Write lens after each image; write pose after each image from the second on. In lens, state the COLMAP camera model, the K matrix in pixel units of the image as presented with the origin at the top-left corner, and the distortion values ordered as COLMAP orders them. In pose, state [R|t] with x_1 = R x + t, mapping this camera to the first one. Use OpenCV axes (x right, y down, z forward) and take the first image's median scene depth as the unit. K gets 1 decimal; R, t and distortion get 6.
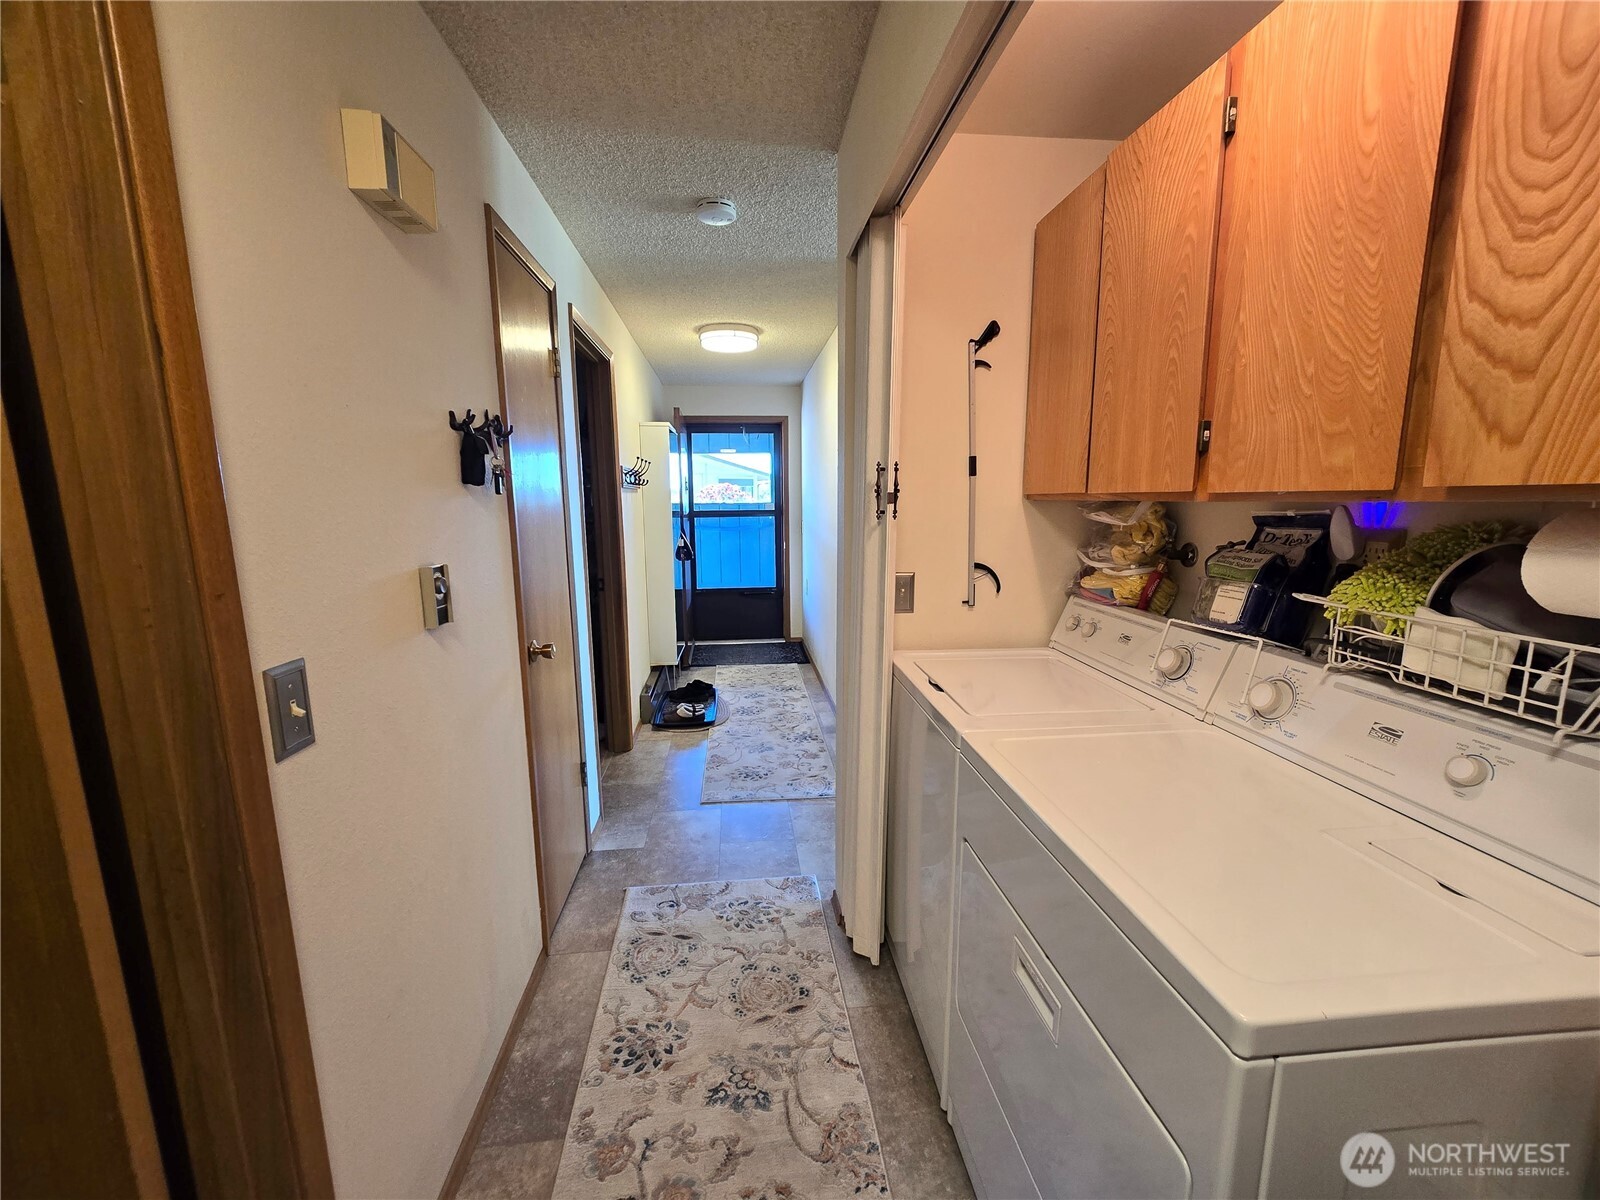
lens RADIAL K [[655.6, 0, 797.6], [0, 655.6, 604.8], [0, 0, 1]] dist [-0.000032, -0.000821]
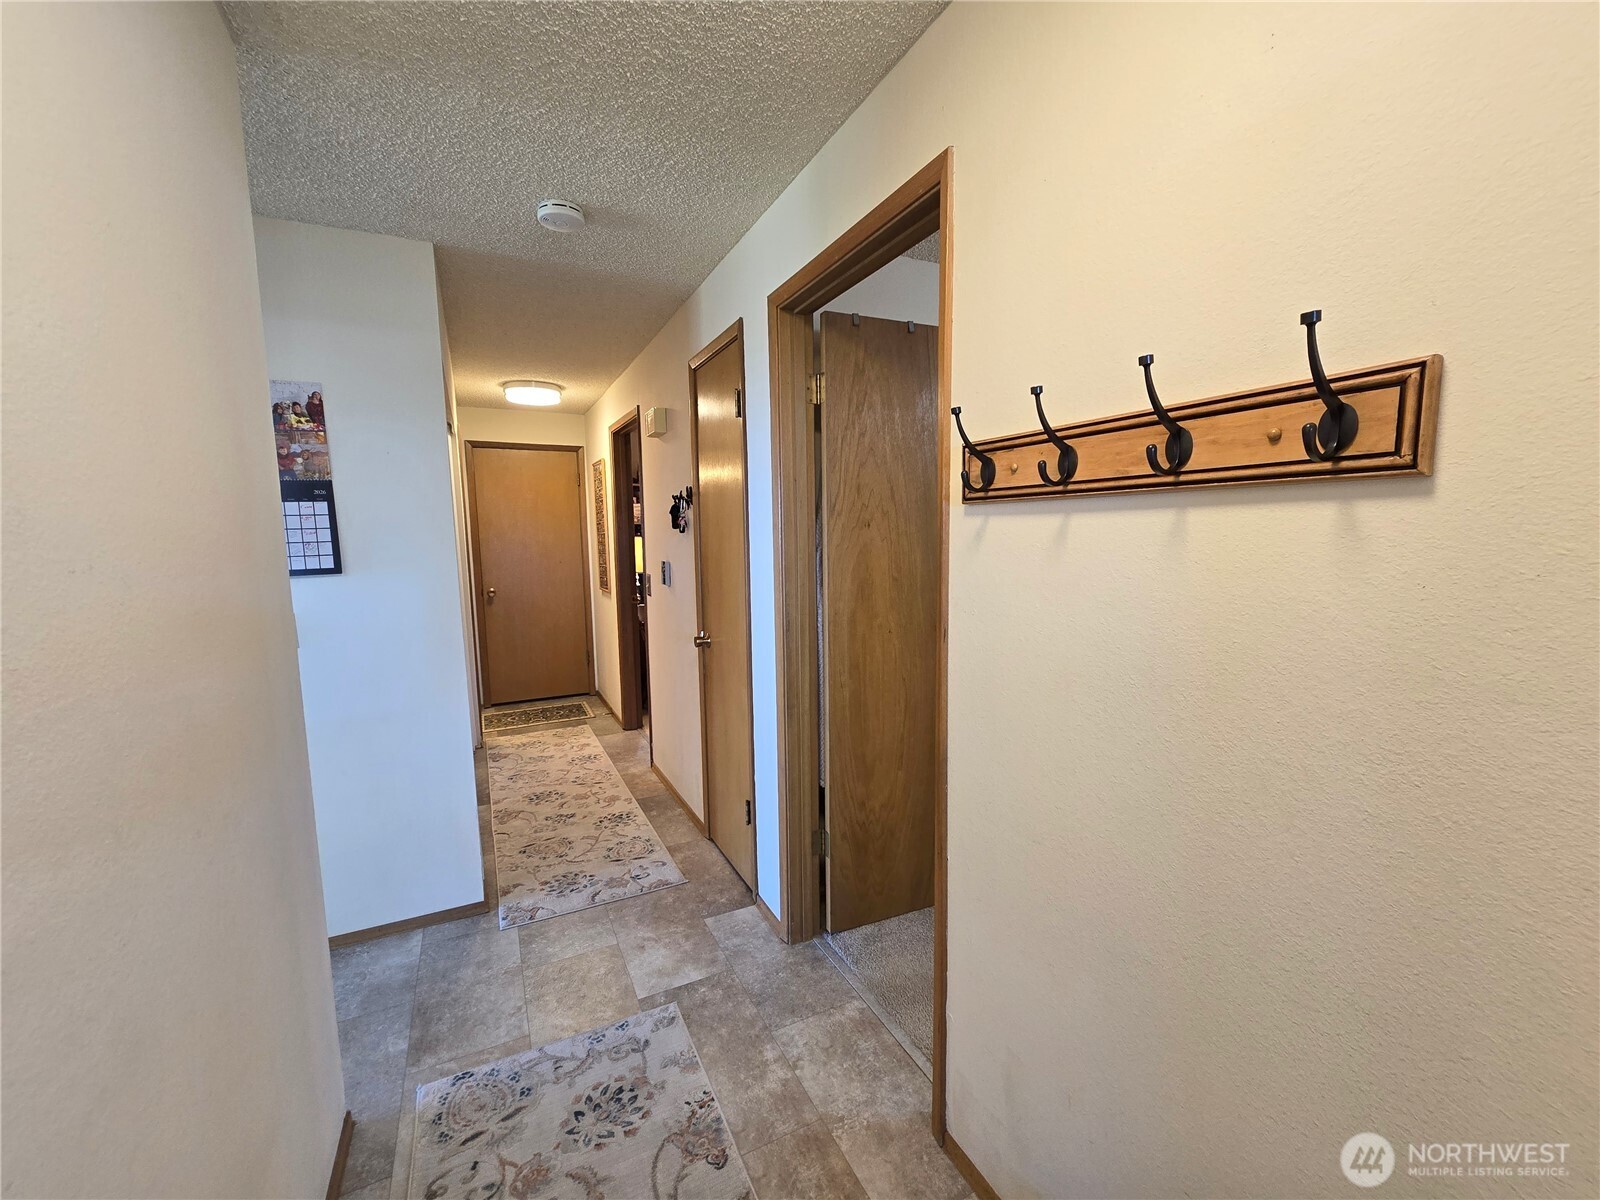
lens RADIAL K [[655.6, 0, 802.9], [0, 655.6, 599.5], [0, 0, 1]] dist [-0.000032, -0.000821]
pose [[-0.933475, 0.062141, -0.353219, -0.096353], [-0.034748, 0.964571, 0.261525, -0.421812], [0.356956, 0.256400, -0.898243, 2.444918]]
